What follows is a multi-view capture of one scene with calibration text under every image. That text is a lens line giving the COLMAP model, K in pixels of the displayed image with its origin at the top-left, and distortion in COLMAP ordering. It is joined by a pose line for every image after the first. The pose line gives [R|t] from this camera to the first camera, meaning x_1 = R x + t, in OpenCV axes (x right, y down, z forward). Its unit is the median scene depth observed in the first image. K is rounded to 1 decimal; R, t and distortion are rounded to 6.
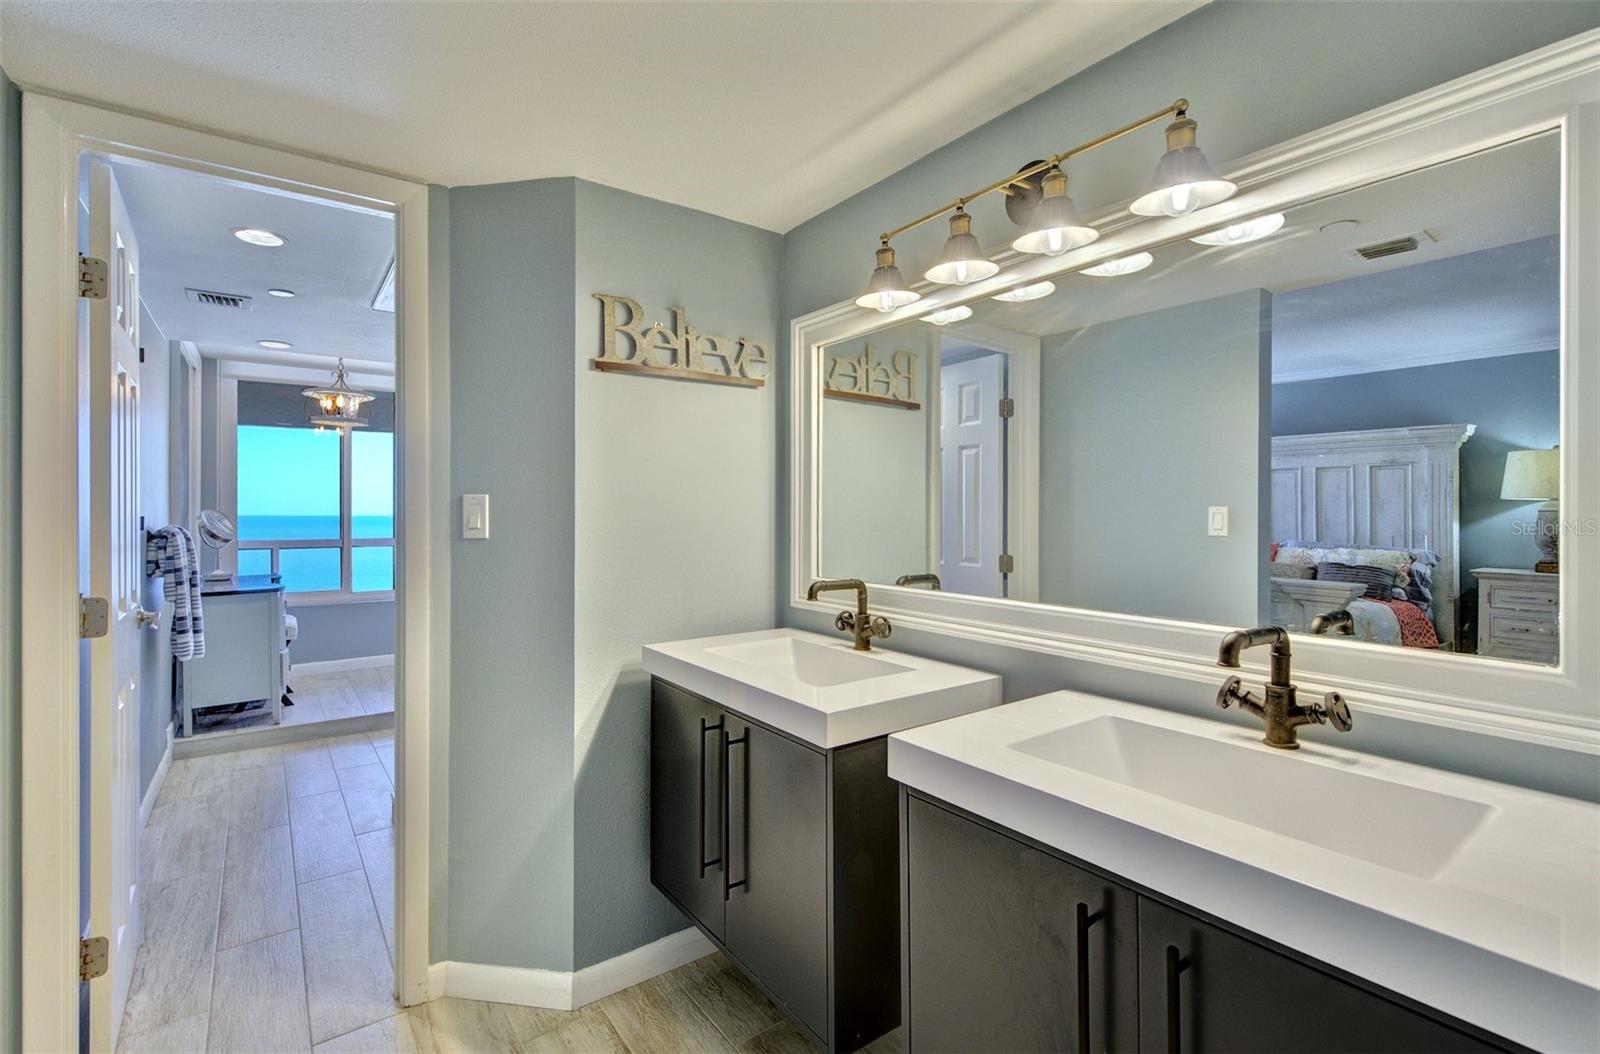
lens RADIAL K [[731.9, 0, 796.9], [0, 731.9, 505.6], [0, 0, 1]] dist [-0.000287, 0.000035]
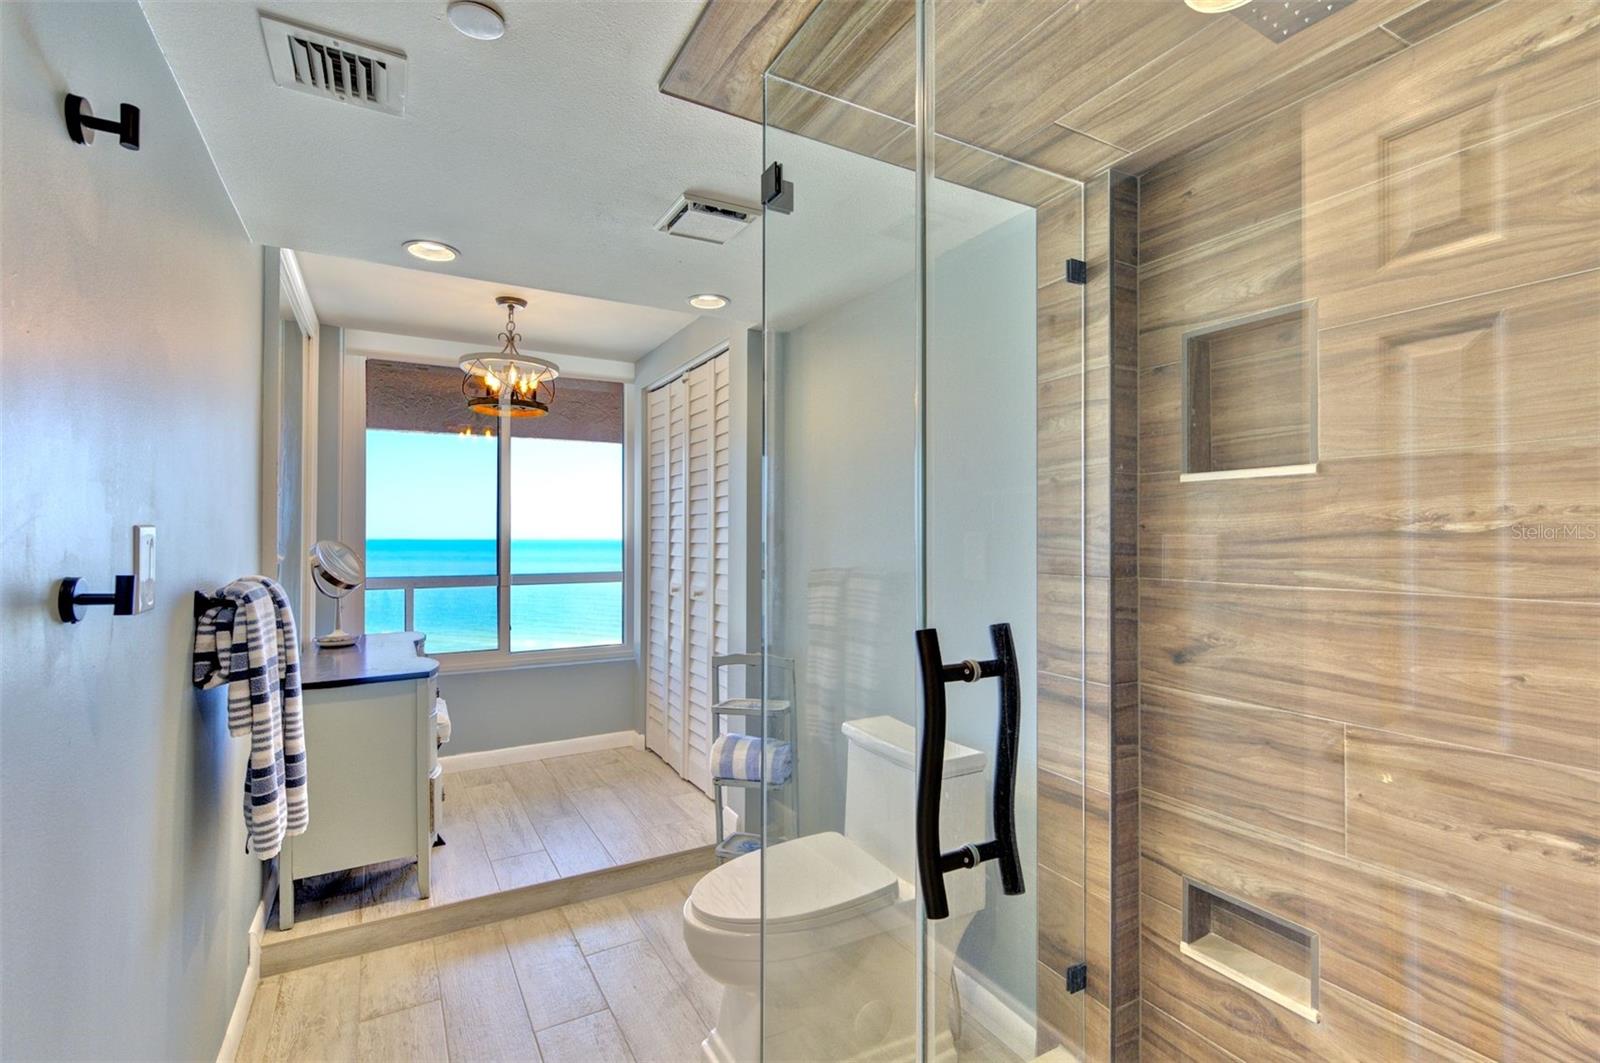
lens RADIAL K [[715.3, 0, 796.7], [0, 715.3, 526.5], [0, 0, 1]] dist [0.000177, -0.000667]
pose [[0.994313, 0.002625, -0.106463, -0.401229], [-0.003257, 0.999978, -0.005759, -0.006482], [0.106445, 0.006073, 0.994300, 0.518108]]
